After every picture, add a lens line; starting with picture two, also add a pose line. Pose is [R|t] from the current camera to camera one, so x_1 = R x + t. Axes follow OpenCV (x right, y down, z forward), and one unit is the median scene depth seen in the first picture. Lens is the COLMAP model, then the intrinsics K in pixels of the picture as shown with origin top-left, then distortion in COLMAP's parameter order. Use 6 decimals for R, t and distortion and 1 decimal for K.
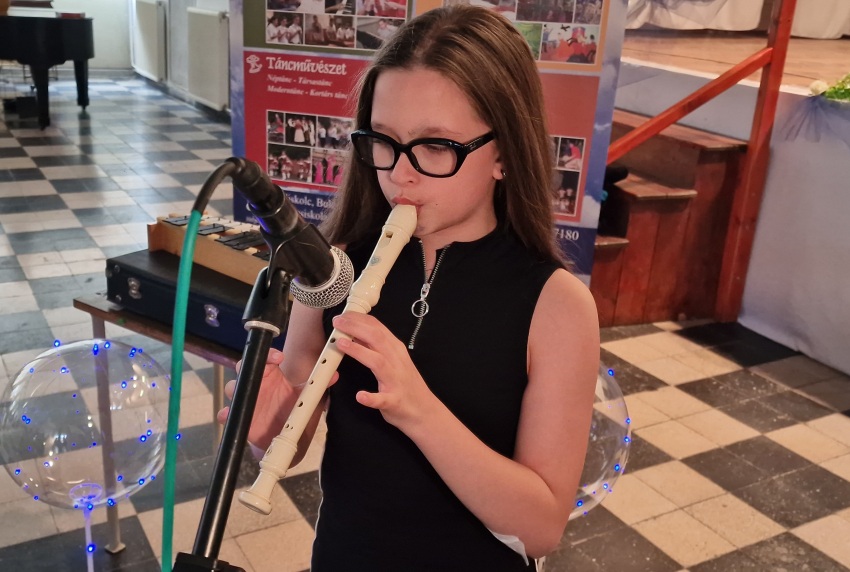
lens RADIAL K [[798.5, 0, 375.5], [0, 798.5, 271.5], [0, 0, 1]] dist [0.142655, -0.413351]
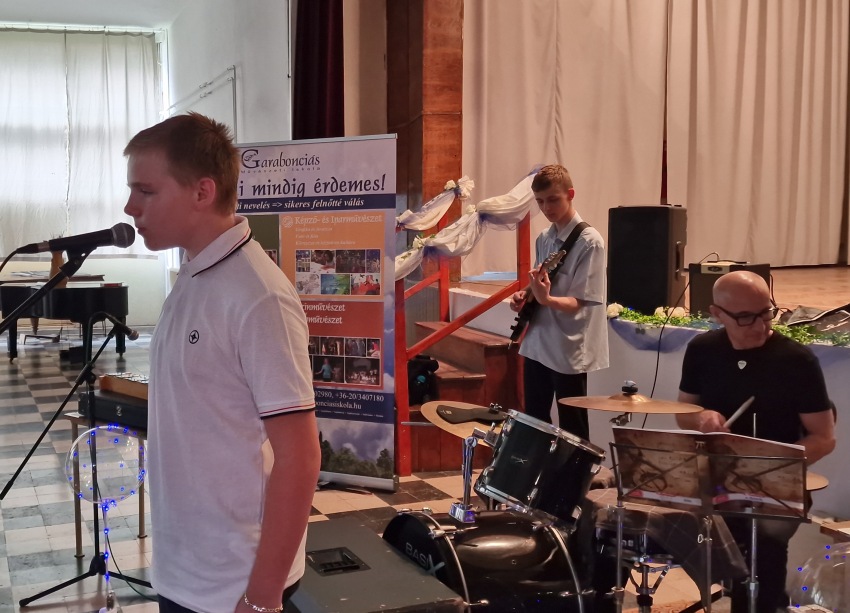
lens RADIAL K [[823.3, 0, 338.1], [0, 823.3, 306.9], [0, 0, 1]] dist [0.102480, -0.214633]
pose [[0.992432, -0.049420, -0.112411, 0.341927], [0.018119, 0.964352, -0.264003, 0.203161], [0.121451, 0.259969, 0.957949, -0.606123]]
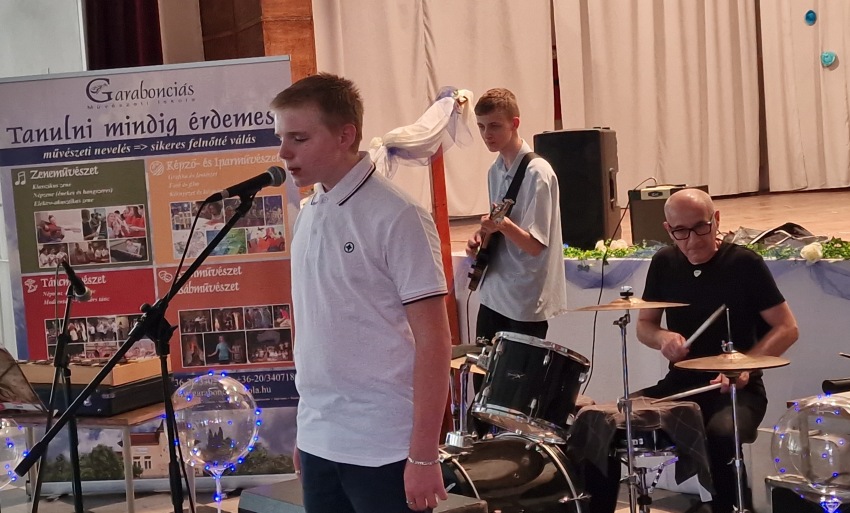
lens RADIAL K [[1298.0, 0, 423.6], [0, 1298.0, 277.6], [0, 0, 1]] dist [0.052441, -0.060797]
pose [[0.976243, -0.127183, 0.175426, 0.094557], [0.169726, 0.952136, -0.254225, 0.360762], [-0.134696, 0.277959, 0.951102, -1.046401]]
